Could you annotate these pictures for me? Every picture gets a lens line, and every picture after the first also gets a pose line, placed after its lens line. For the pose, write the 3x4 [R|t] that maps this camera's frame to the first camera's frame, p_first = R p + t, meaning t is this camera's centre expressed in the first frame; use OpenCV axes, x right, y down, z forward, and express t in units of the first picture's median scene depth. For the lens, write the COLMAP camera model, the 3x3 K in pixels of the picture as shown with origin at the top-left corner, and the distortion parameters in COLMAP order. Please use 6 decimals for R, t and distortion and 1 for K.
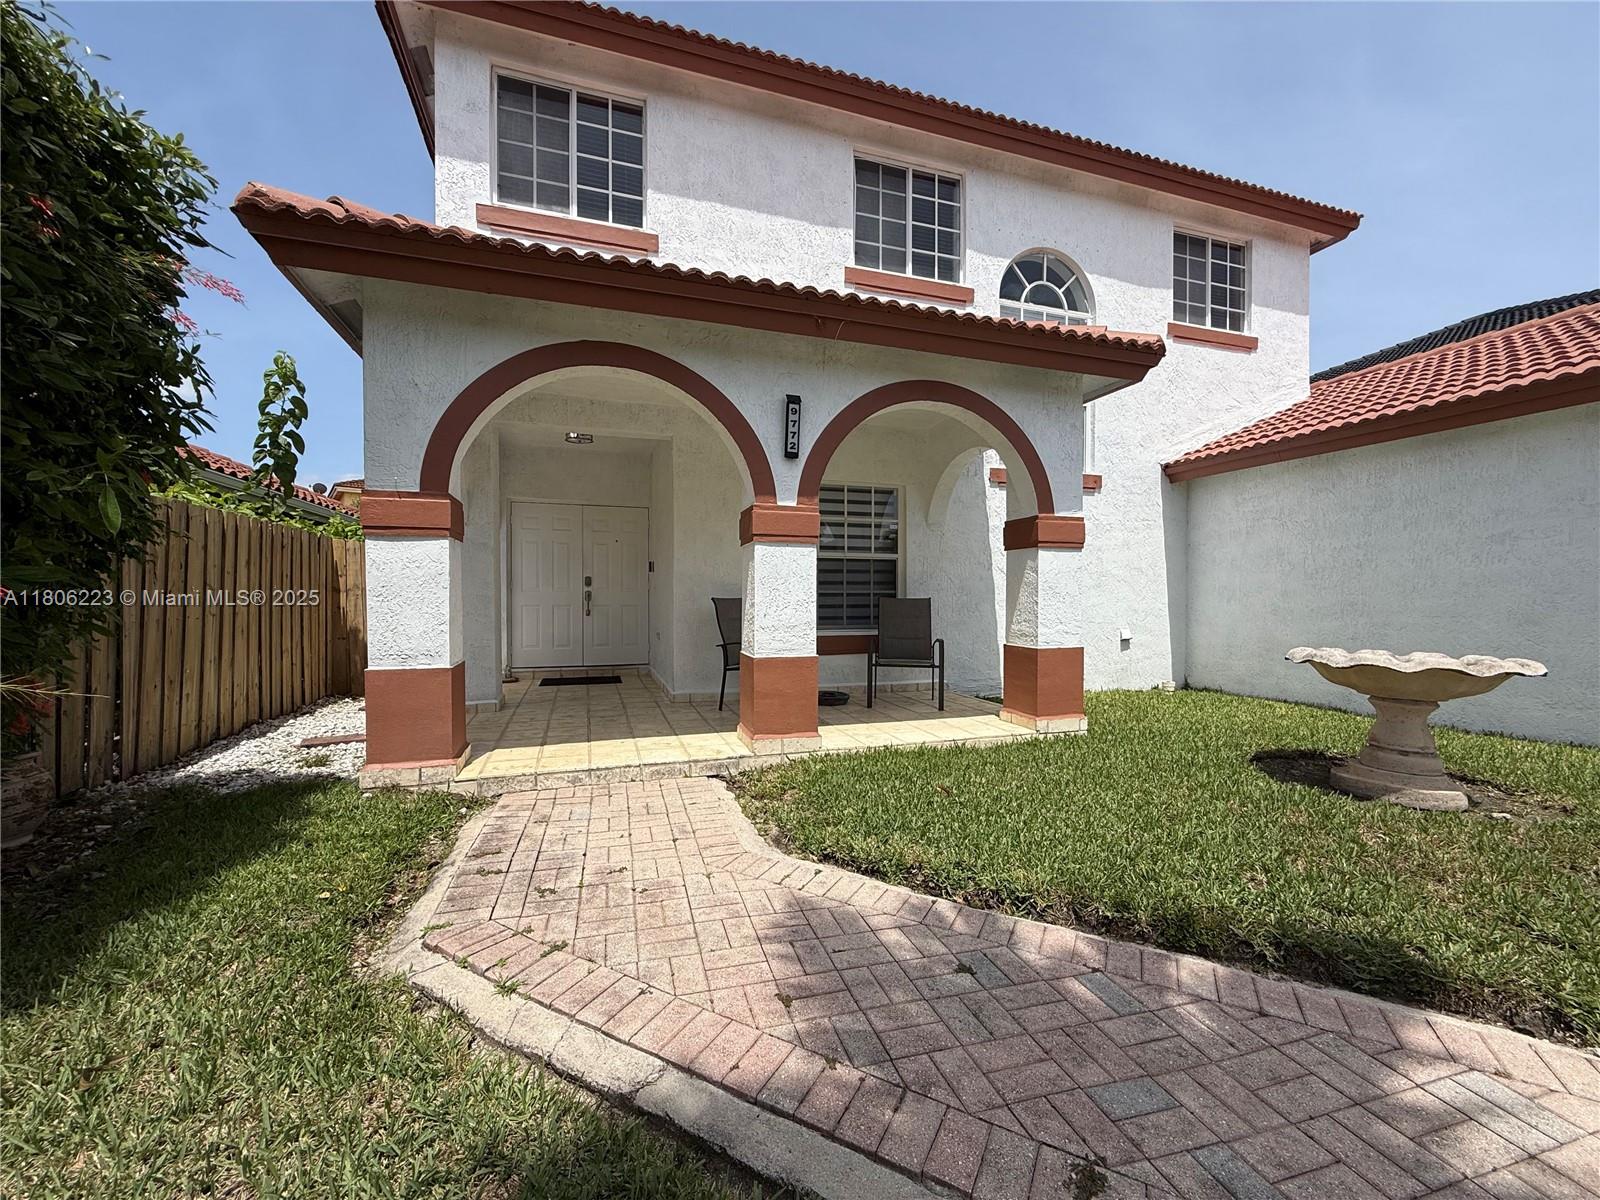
lens RADIAL K [[631.0, 0, 800.0], [0, 631.0, 600.0], [0, 0, 1]] dist [0.000892, 0.000153]
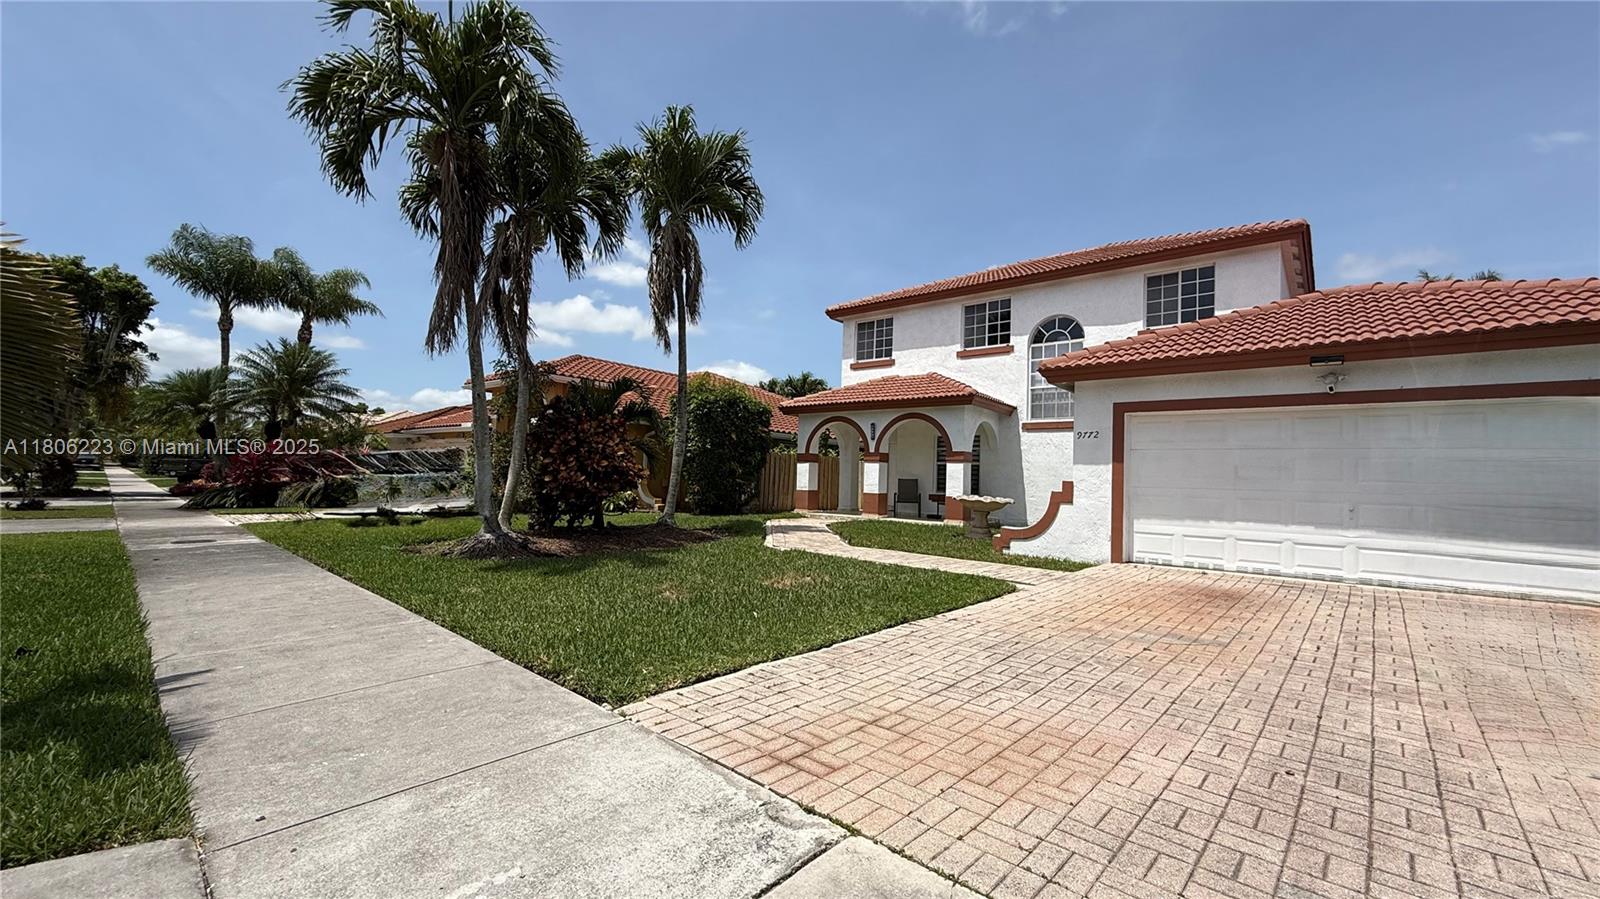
lens RADIAL K [[641.5, 0, 799.8], [0, 641.5, 434.0], [0, 0, 1]] dist [-0.000730, -0.000084]
pose [[0.540200, -0.044217, -0.840374, 1.821987], [-0.041692, 0.995986, -0.079205, 0.038961], [0.840503, 0.077824, 0.536189, -0.872728]]
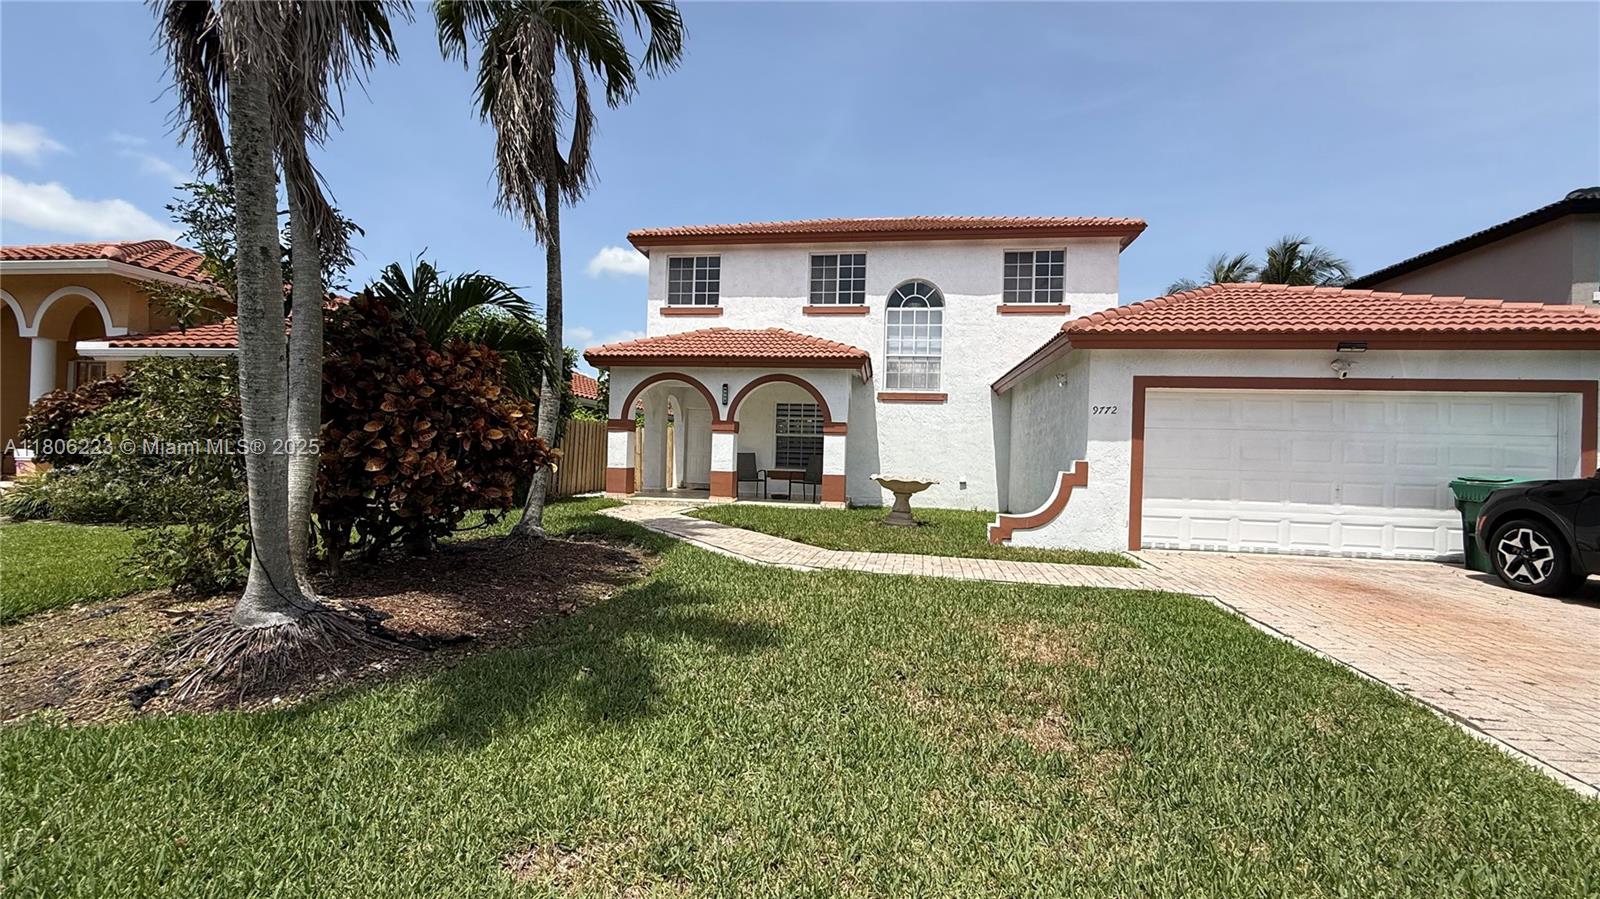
lens RADIAL K [[641.5, 0, 799.8], [0, 641.5, 434.0], [0, 0, 1]] dist [-0.000730, -0.000084]
pose [[0.901447, 0.009286, -0.432791, 1.001405], [-0.033601, 0.998255, -0.048568, 0.031710], [0.431584, 0.058324, 0.900185, -0.976014]]
